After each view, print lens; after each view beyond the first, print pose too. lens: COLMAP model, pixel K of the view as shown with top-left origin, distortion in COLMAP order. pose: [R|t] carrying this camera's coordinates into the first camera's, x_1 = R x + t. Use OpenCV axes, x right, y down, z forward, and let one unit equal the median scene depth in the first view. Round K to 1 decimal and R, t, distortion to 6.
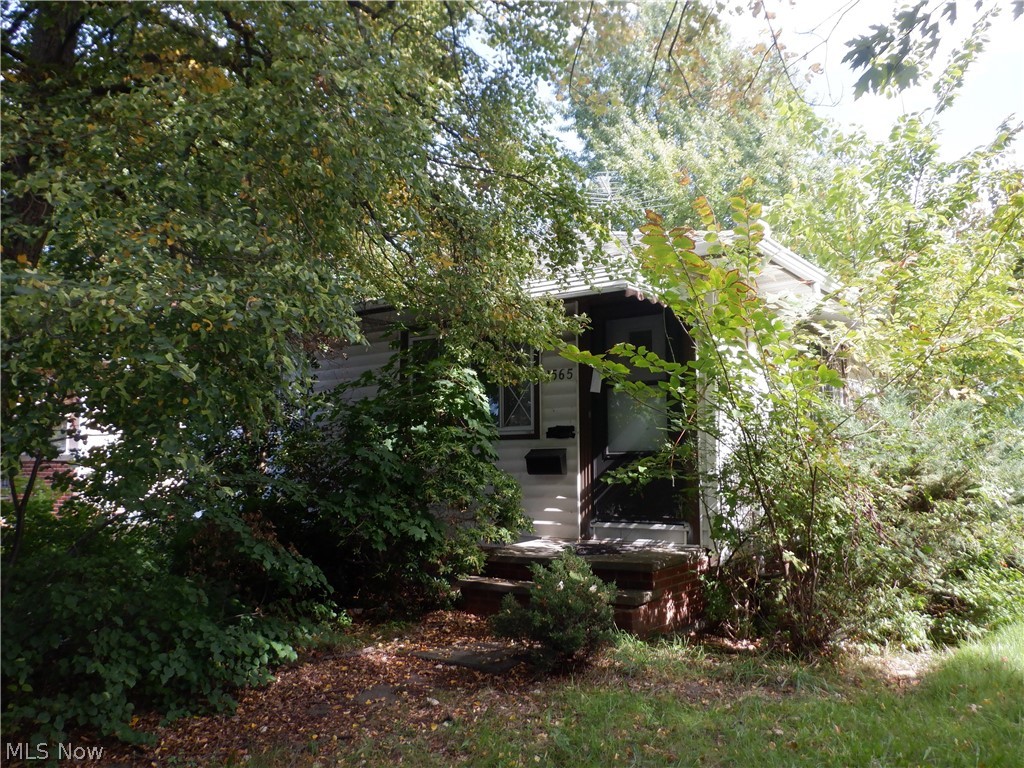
lens RADIAL K [[808.3, 0, 512.0], [0, 808.3, 384.0], [0, 0, 1]] dist [-0.042895, -0.000937]
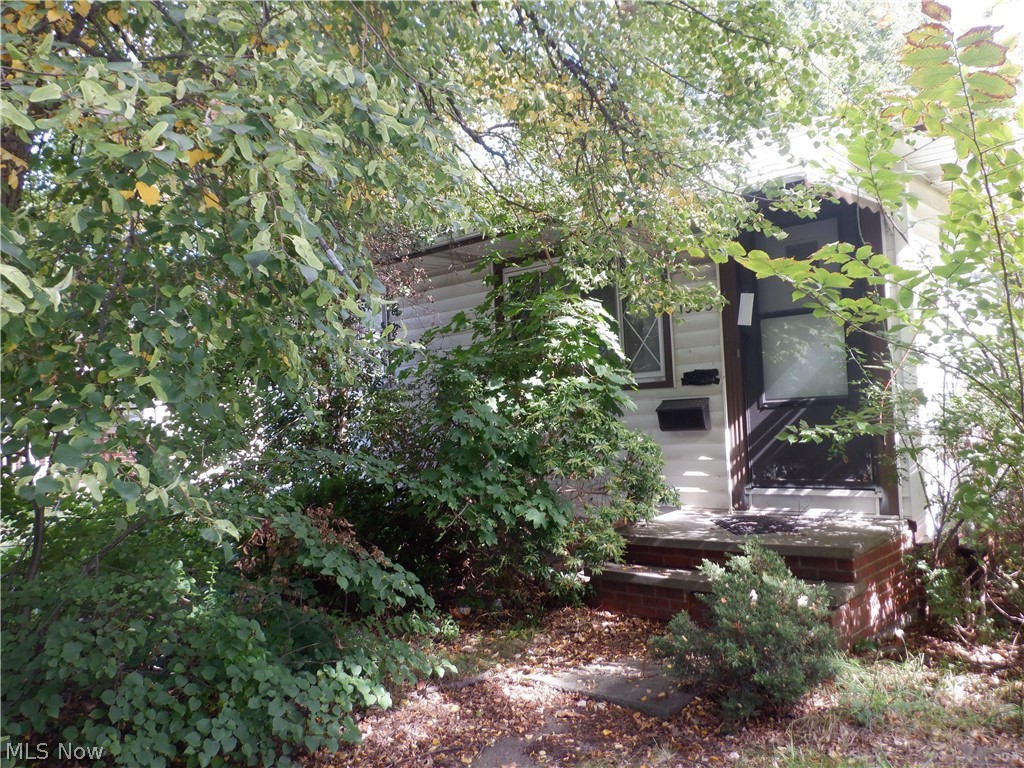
lens RADIAL K [[808.3, 0, 512.0], [0, 808.3, 384.0], [0, 0, 1]] dist [-0.042895, -0.000937]
pose [[0.993339, -0.046864, -0.105268, -0.053457], [0.053483, 0.996706, 0.060961, 0.009444], [0.102065, -0.066185, 0.992574, 0.239107]]
